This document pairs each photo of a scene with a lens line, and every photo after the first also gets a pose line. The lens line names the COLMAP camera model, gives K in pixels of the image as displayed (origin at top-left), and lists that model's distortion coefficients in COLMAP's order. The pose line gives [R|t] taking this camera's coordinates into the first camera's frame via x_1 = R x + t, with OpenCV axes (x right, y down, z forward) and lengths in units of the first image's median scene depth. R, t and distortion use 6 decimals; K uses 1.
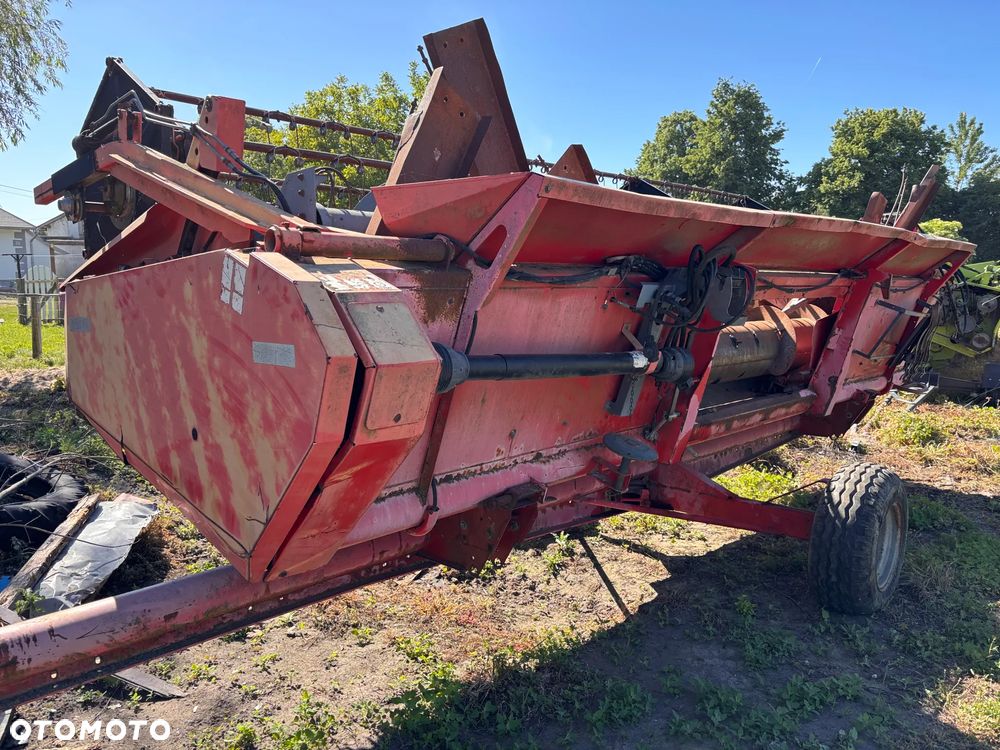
lens RADIAL K [[752.3, 0, 495.2], [0, 752.3, 373.0], [0, 0, 1]] dist [0.028703, -0.041641]
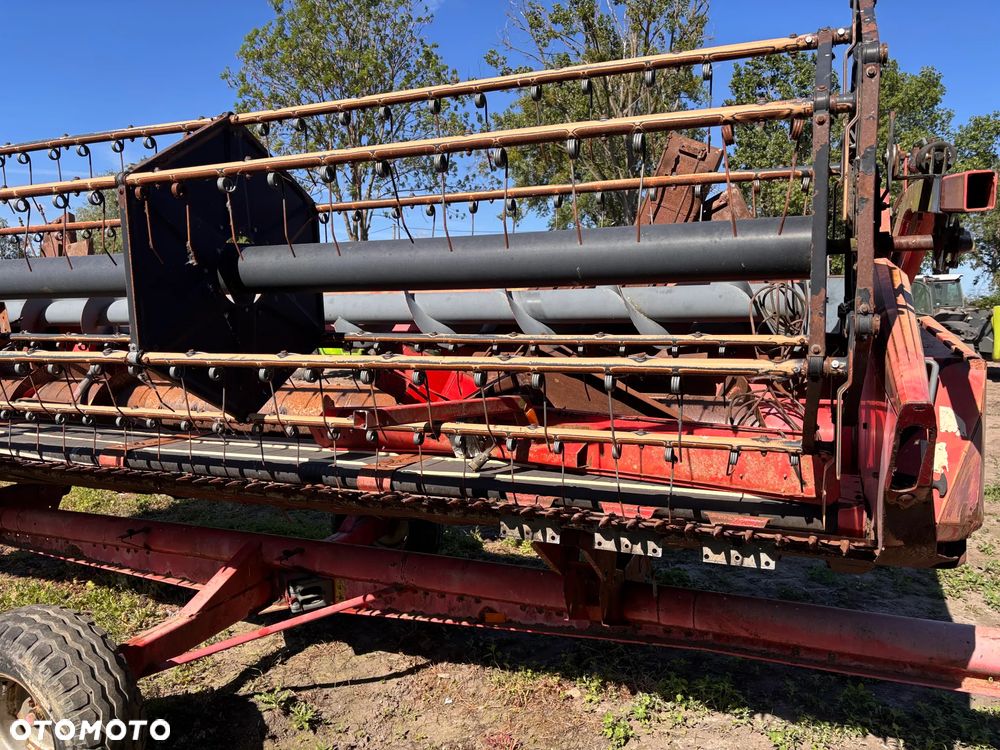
lens RADIAL K [[752.3, 0, 495.2], [0, 752.3, 373.0], [0, 0, 1]] dist [0.028703, -0.041641]
pose [[-0.368642, -0.088605, 0.925339, -1.474516], [0.122914, 0.982060, 0.143004, -0.378940], [-0.921409, 0.166455, -0.351138, 2.344828]]
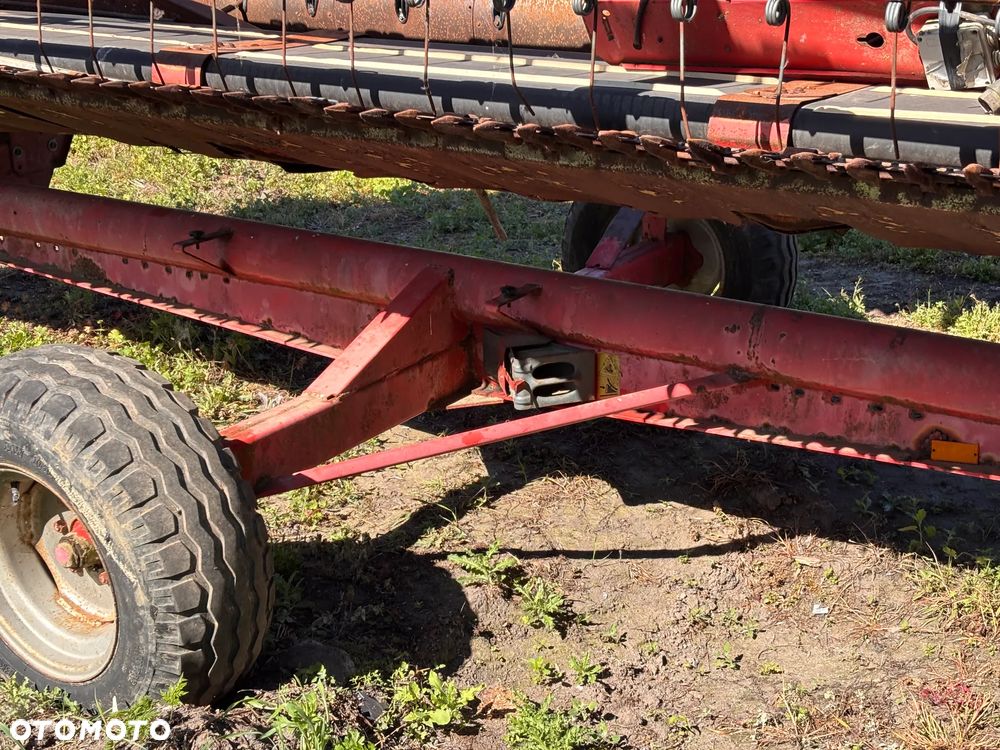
lens RADIAL K [[1477.1, 0, 487.7], [0, 1477.1, 372.0], [0, 0, 1]] dist [0.285364, -1.252018]
pose [[-0.168817, -0.329565, 0.928918, -1.301599], [0.125757, 0.927540, 0.351930, -0.287606], [-0.977592, 0.176230, -0.115139, 2.481814]]
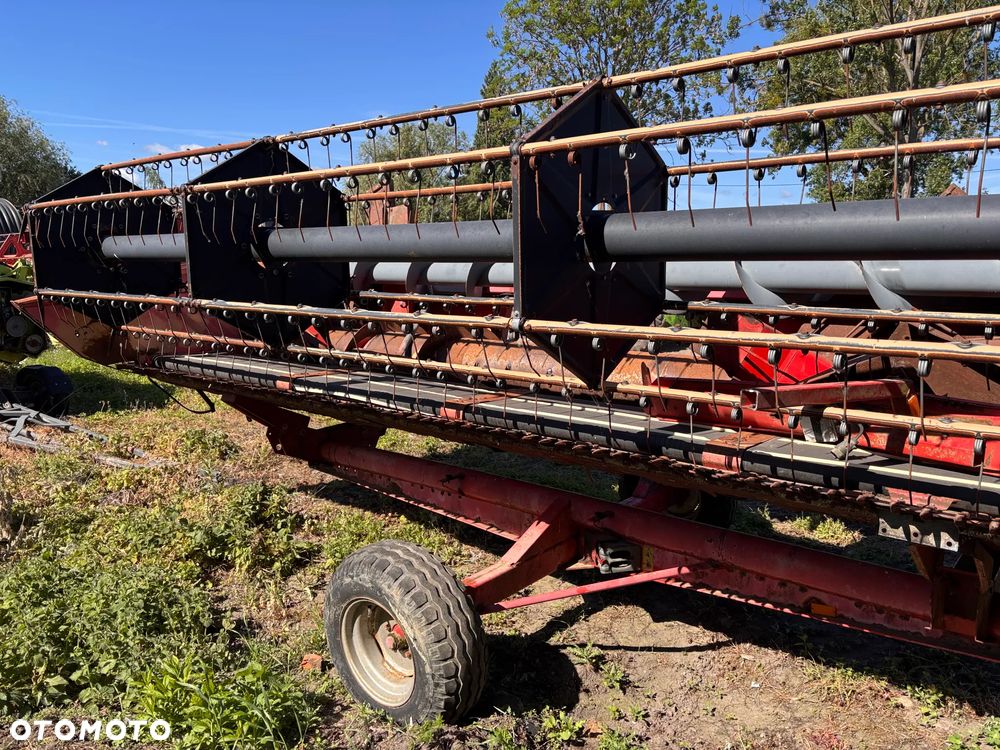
lens RADIAL K [[748.4, 0, 500.0], [0, 748.4, 375.0], [0, 0, 1]] dist [0.032905, -0.039879]
pose [[-0.078512, -0.157171, 0.984446, -1.383977], [0.118111, 0.979072, 0.165732, -0.423778], [-0.989892, 0.129286, -0.058305, 2.541202]]
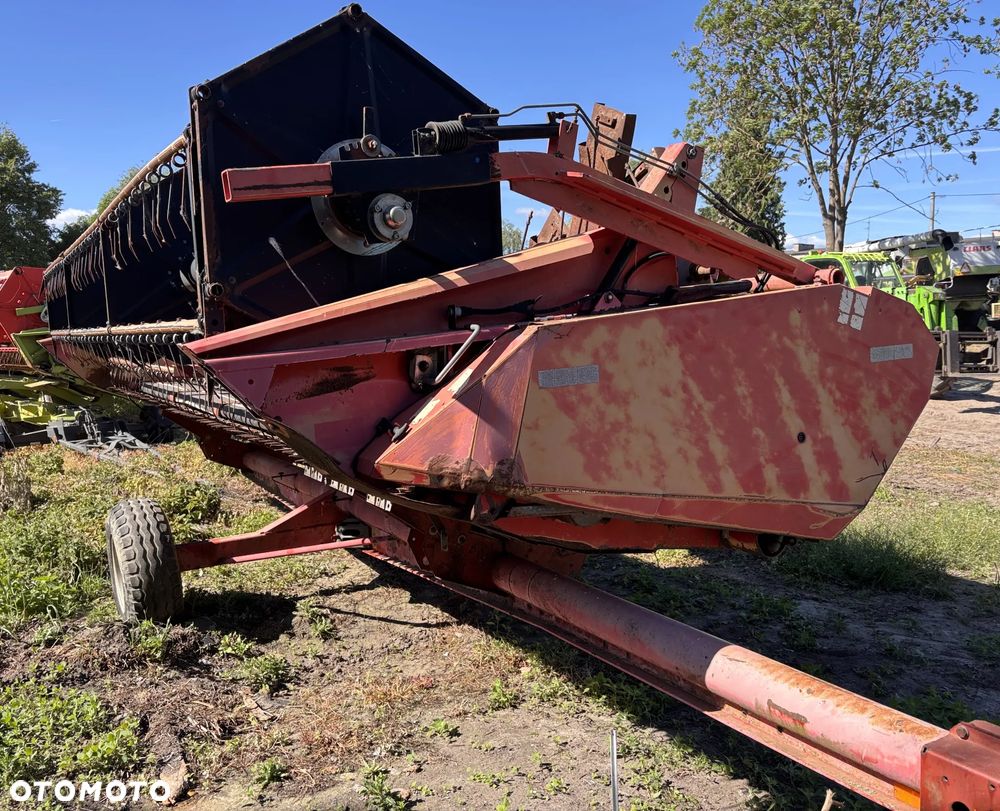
lens RADIAL K [[856.5, 0, 432.3], [0, 856.5, 382.7], [0, 0, 1]] dist [0.039534, 0.001683]
pose [[0.316388, -0.088489, 0.944494, -1.911111], [0.155121, 0.987064, 0.040515, -0.153794], [-0.935861, 0.133693, 0.326022, 1.119021]]
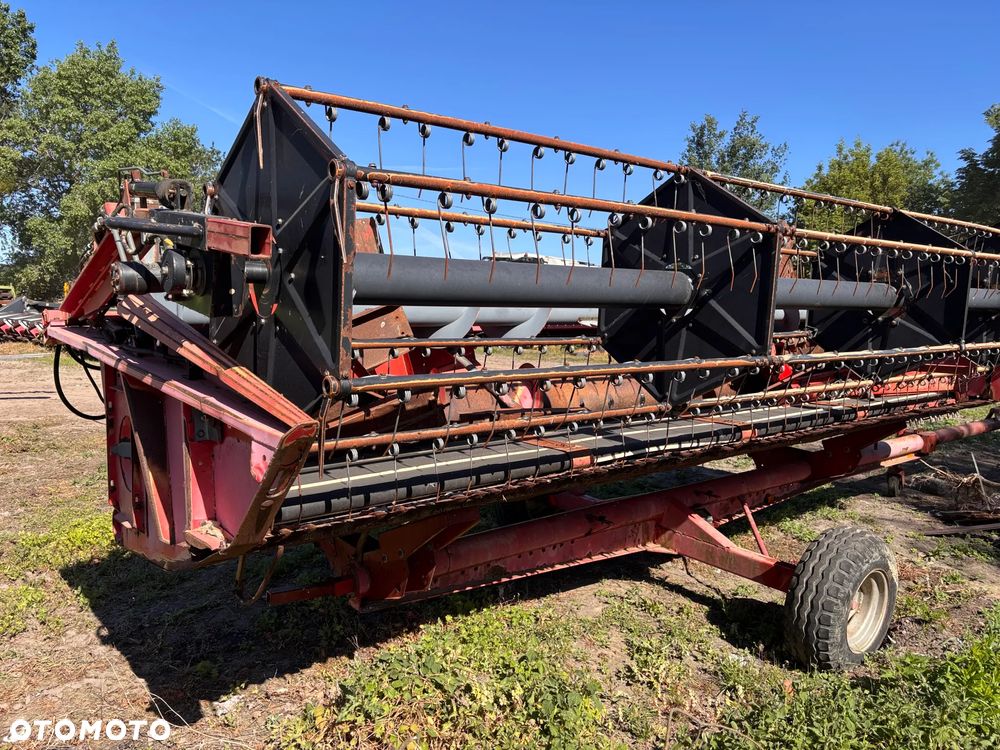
lens RADIAL K [[748.4, 0, 500.0], [0, 748.4, 375.0], [0, 0, 1]] dist [0.032905, -0.039879]
pose [[-0.992519, -0.049276, 0.111700, 0.742757], [-0.022791, 0.973629, 0.226995, -0.672518], [-0.119940, 0.222751, -0.967469, 4.591060]]
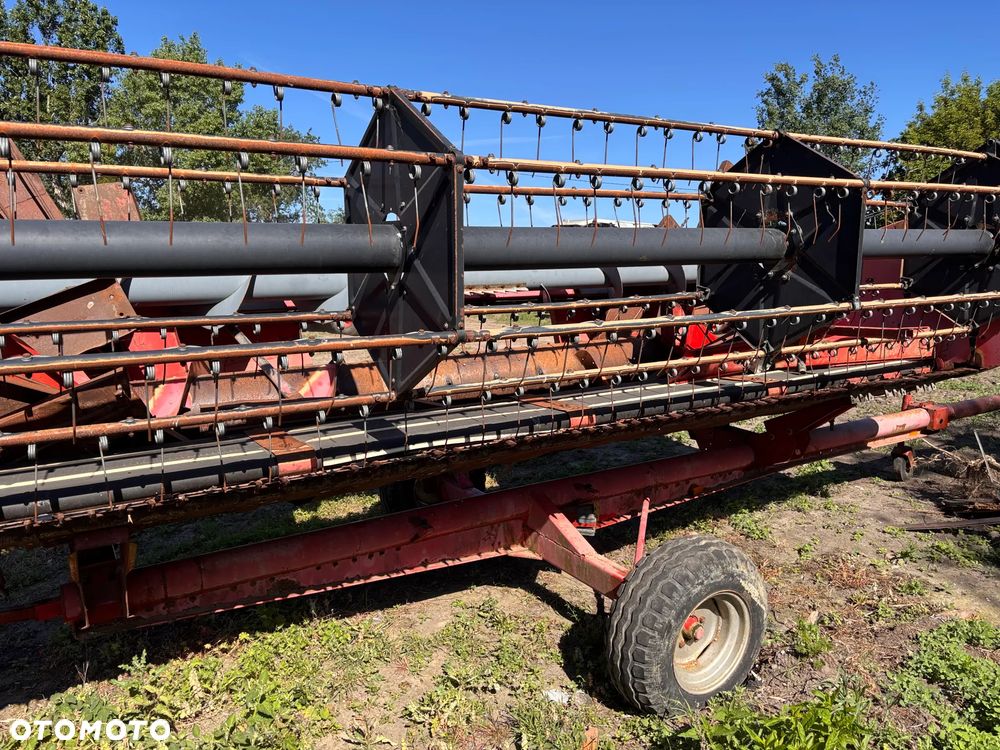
lens RADIAL K [[748.4, 0, 500.0], [0, 748.4, 375.0], [0, 0, 1]] dist [0.032905, -0.039879]
pose [[-0.969330, -0.029143, 0.244027, 0.063430], [0.037193, 0.964112, 0.262877, -0.614191], [-0.242931, 0.263890, -0.933459, 4.145019]]
